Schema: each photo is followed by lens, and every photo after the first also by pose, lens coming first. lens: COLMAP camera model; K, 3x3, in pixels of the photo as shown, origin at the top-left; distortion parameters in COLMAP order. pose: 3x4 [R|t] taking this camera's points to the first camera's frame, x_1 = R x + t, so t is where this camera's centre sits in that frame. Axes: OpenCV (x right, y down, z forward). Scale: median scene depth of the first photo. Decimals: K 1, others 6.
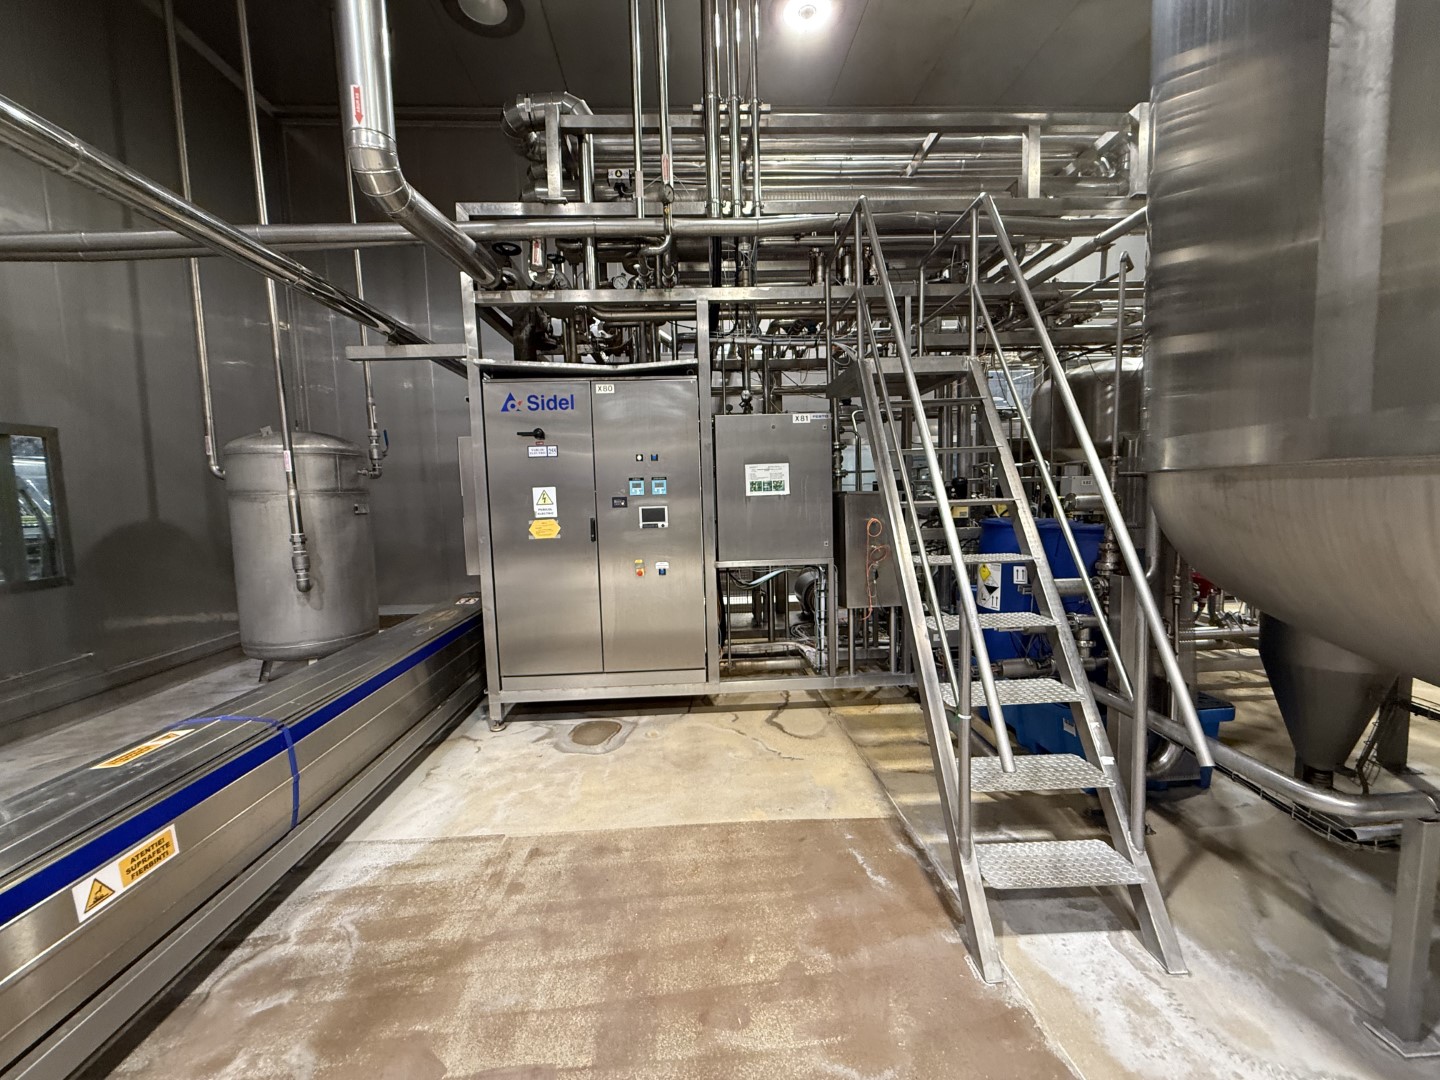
lens RADIAL K [[580.7, 0, 719.2], [0, 580.7, 536.9], [0, 0, 1]] dist [-0.002171, -0.000121]
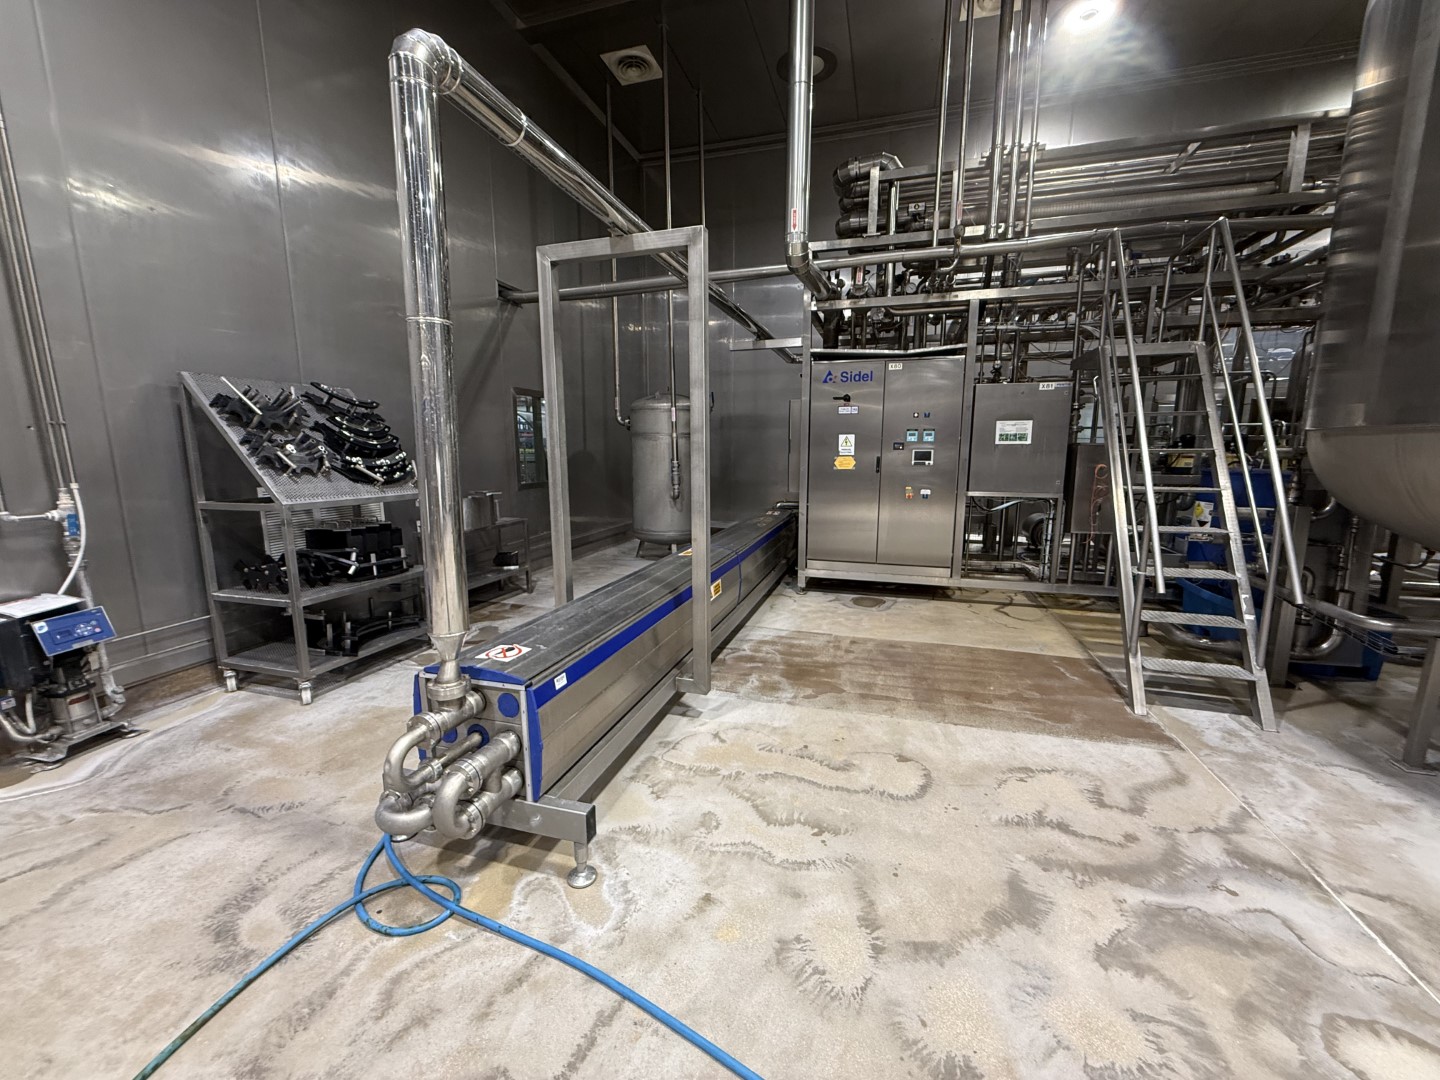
lens RADIAL K [[580.7, 0, 713.9], [0, 580.7, 539.7], [0, 0, 1]] dist [-0.002171, -0.000121]
pose [[0.938800, 0.081646, -0.334648, -0.100826], [-0.052808, 0.994133, 0.094400, 0.059655], [0.340392, -0.070951, 0.937603, -0.525905]]
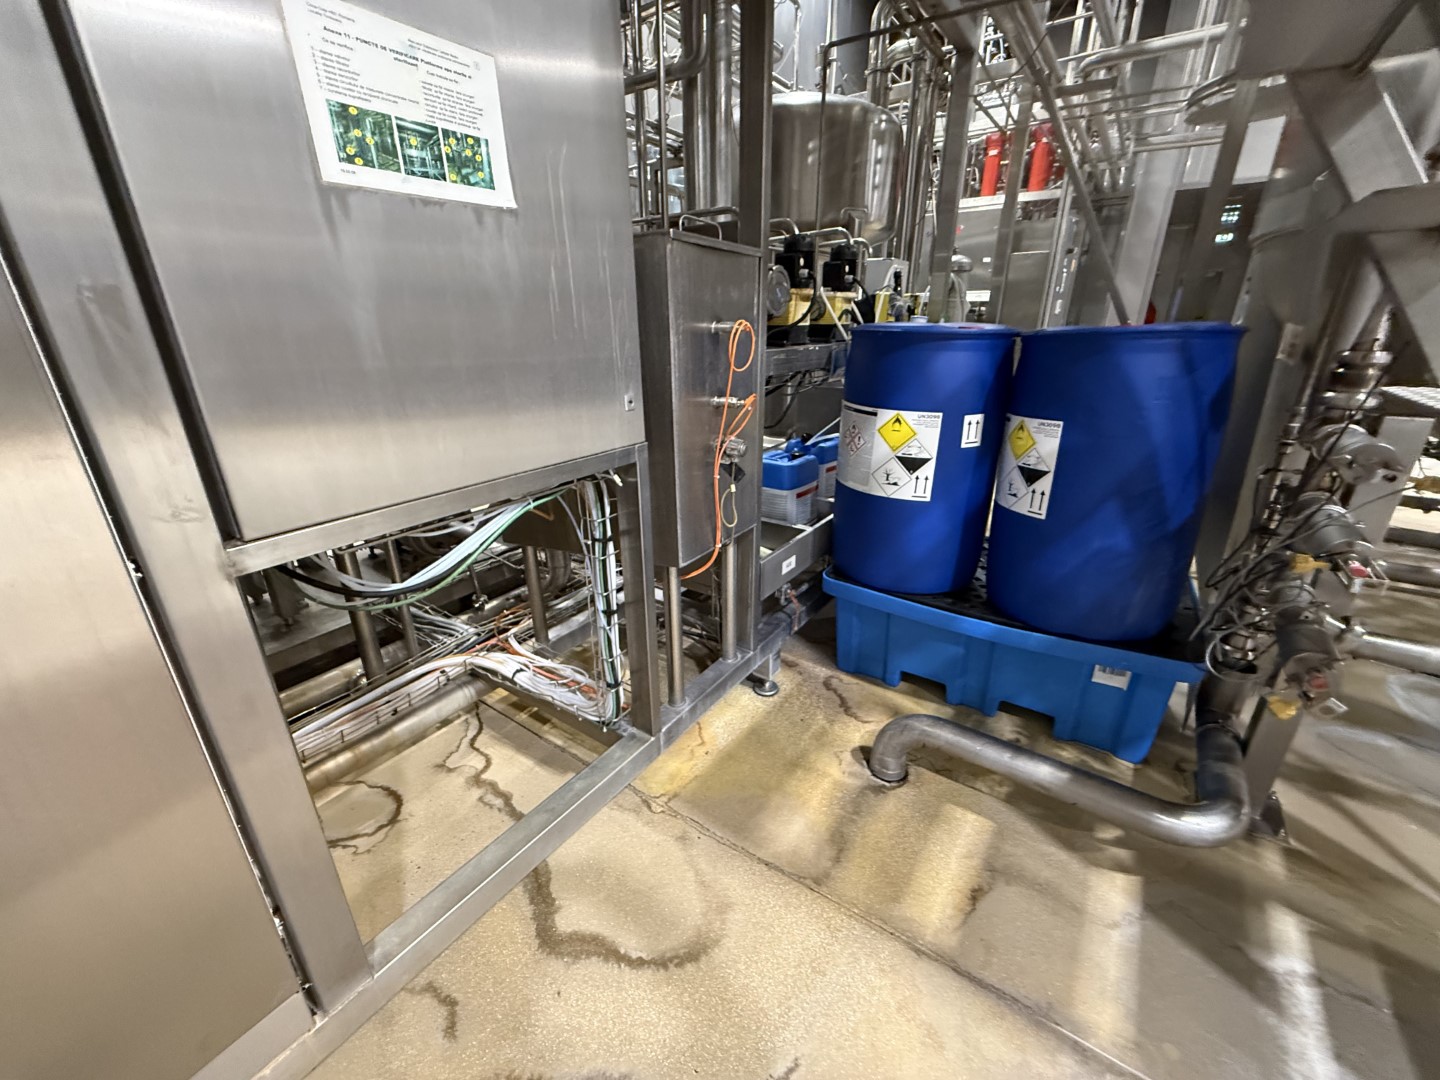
lens RADIAL K [[580.7, 0, 722.3], [0, 580.7, 536.4], [0, 0, 1]] dist [-0.002171, -0.000121]
pose [[0.604686, -0.264427, 0.751287, -0.048924], [0.046152, 0.953327, 0.298392, -0.010697], [-0.795125, -0.145760, 0.588668, 0.779778]]
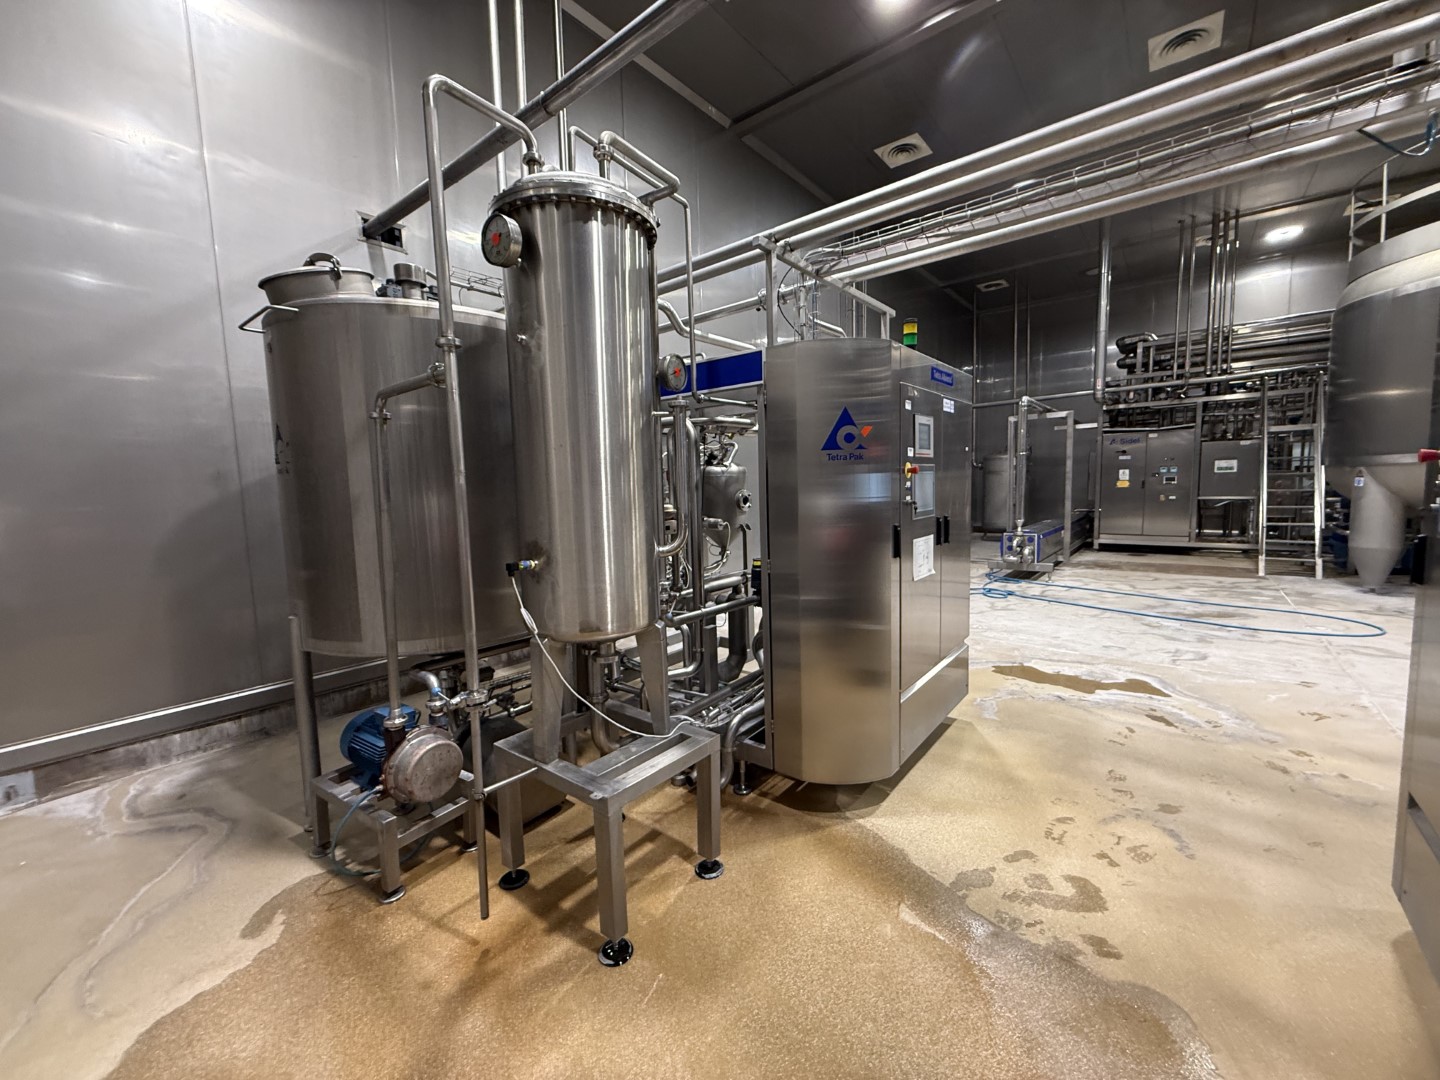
lens RADIAL K [[580.7, 0, 708.3], [0, 580.7, 538.3], [0, 0, 1]] dist [-0.002171, -0.000121]
pose [[0.756366, 0.069807, -0.650414, 0.040477], [-0.044255, 0.997472, 0.055592, 0.190214], [0.652651, -0.013264, 0.757543, -2.592111]]
